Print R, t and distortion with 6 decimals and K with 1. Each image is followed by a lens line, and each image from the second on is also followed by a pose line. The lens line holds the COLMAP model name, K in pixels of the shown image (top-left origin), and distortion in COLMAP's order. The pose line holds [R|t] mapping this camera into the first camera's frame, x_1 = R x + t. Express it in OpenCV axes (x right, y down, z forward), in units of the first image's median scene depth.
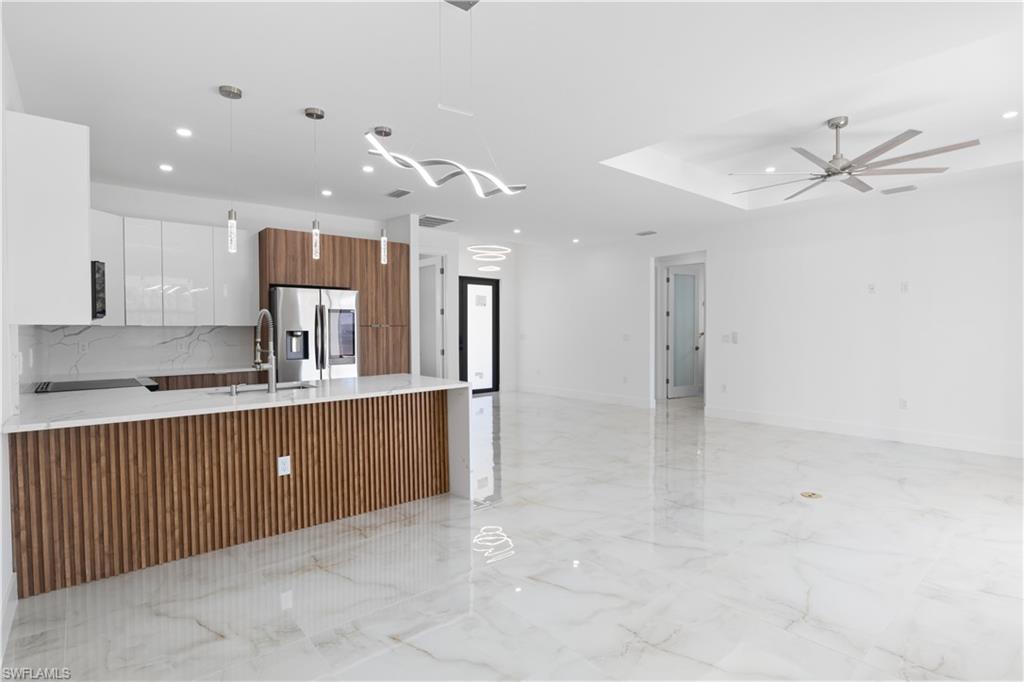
lens RADIAL K [[518.5, 0, 510.5], [0, 518.5, 338.8], [0, 0, 1]] dist [-0.011618, -0.000065]
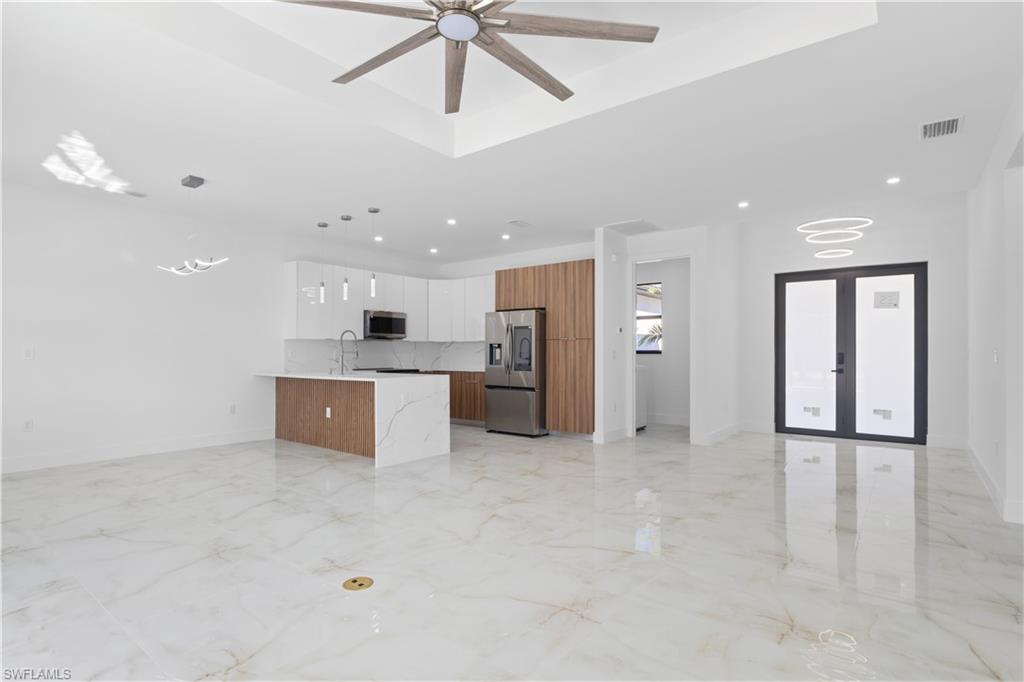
lens RADIAL K [[518.5, 0, 510.3], [0, 518.5, 348.1], [0, 0, 1]] dist [-0.011618, -0.000065]
pose [[0.188337, -0.004090, -0.982096, 0.795344], [-0.023797, 0.999679, -0.008727, 0.006182], [0.981816, 0.025015, 0.188179, 0.669680]]
